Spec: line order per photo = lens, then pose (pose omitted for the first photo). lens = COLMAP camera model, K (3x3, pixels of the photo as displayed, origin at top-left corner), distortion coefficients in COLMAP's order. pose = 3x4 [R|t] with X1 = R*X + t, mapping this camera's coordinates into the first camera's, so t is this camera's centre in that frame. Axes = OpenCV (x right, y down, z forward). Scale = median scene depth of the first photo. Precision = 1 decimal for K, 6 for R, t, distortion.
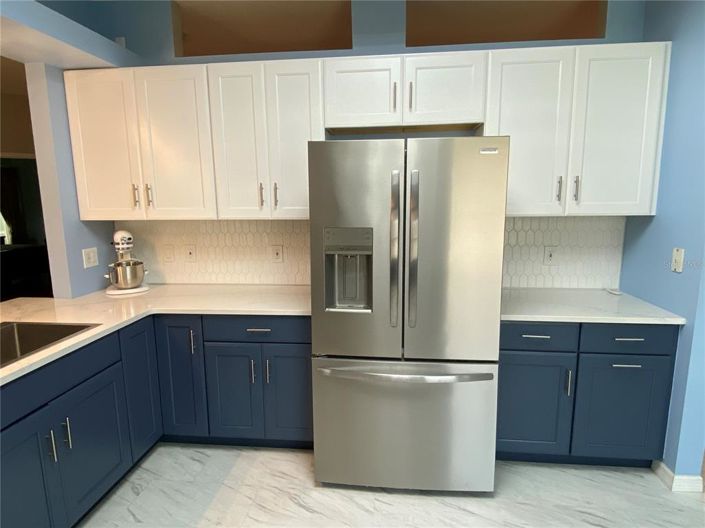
lens RADIAL K [[406.4, 0, 348.2], [0, 406.4, 264.4], [0, 0, 1]] dist [-0.000386, -0.001480]
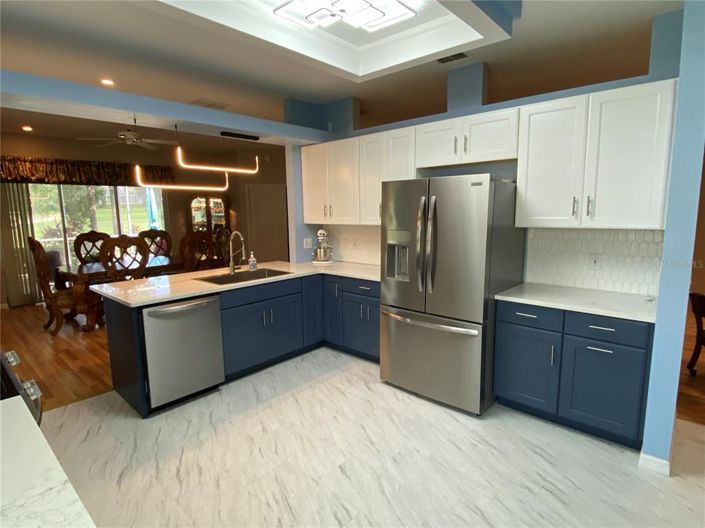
lens RADIAL K [[375.3, 0, 354.8], [0, 375.3, 265.1], [0, 0, 1]] dist [0.050847, -0.049181]
pose [[0.812044, 0.086074, -0.577214, 0.597890], [-0.090239, 0.995687, 0.021525, 0.028633], [0.576578, 0.034608, 0.816309, -0.315801]]
